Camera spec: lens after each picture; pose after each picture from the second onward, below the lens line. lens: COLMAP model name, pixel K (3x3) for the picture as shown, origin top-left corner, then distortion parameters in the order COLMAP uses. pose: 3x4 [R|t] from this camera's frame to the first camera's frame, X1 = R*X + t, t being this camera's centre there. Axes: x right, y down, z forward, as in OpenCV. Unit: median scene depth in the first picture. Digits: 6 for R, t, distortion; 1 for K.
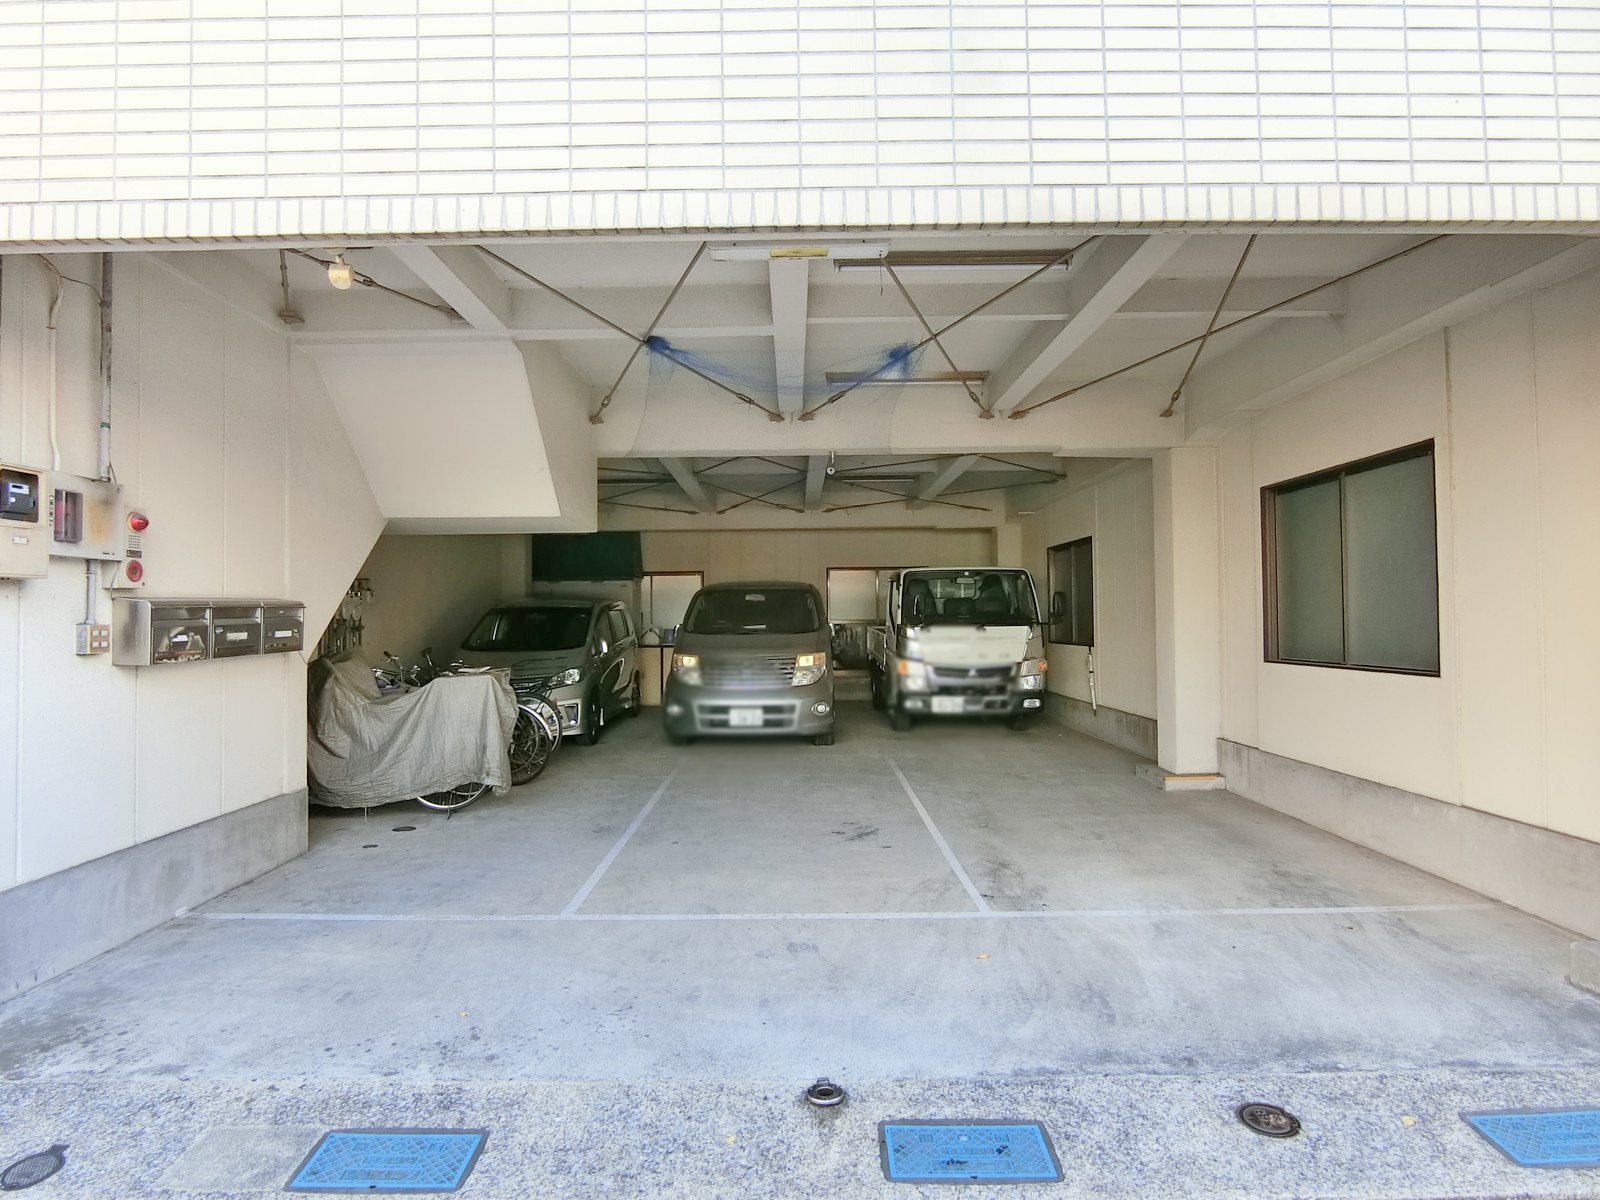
lens RADIAL K [[885.9, 0, 795.7], [0, 885.9, 596.2], [0, 0, 1]] dist [-0.007756, -0.003675]
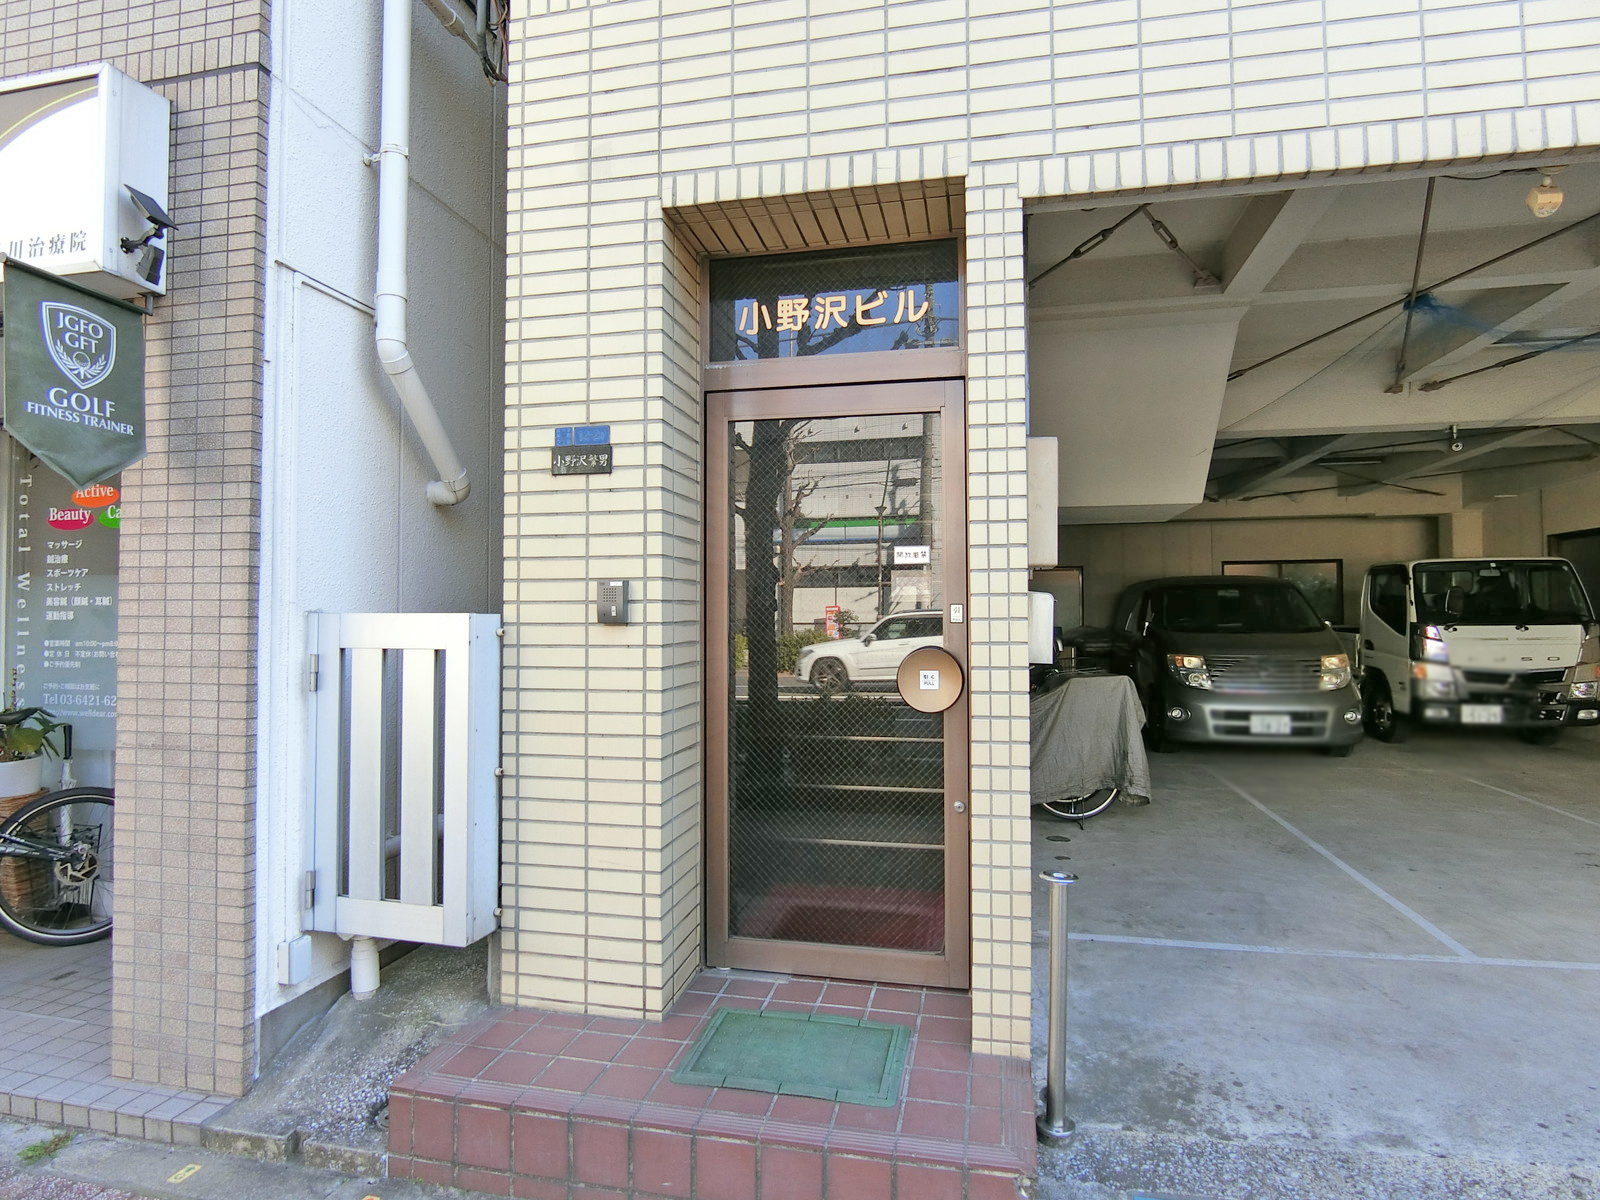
lens RADIAL K [[885.9, 0, 796.7], [0, 885.9, 592.9], [0, 0, 1]] dist [-0.007756, -0.003675]
pose [[0.982200, -0.005108, -0.187769, -0.576621], [0.004530, 0.999984, -0.003504, 0.004263], [0.187784, 0.002591, 0.982207, 0.027609]]
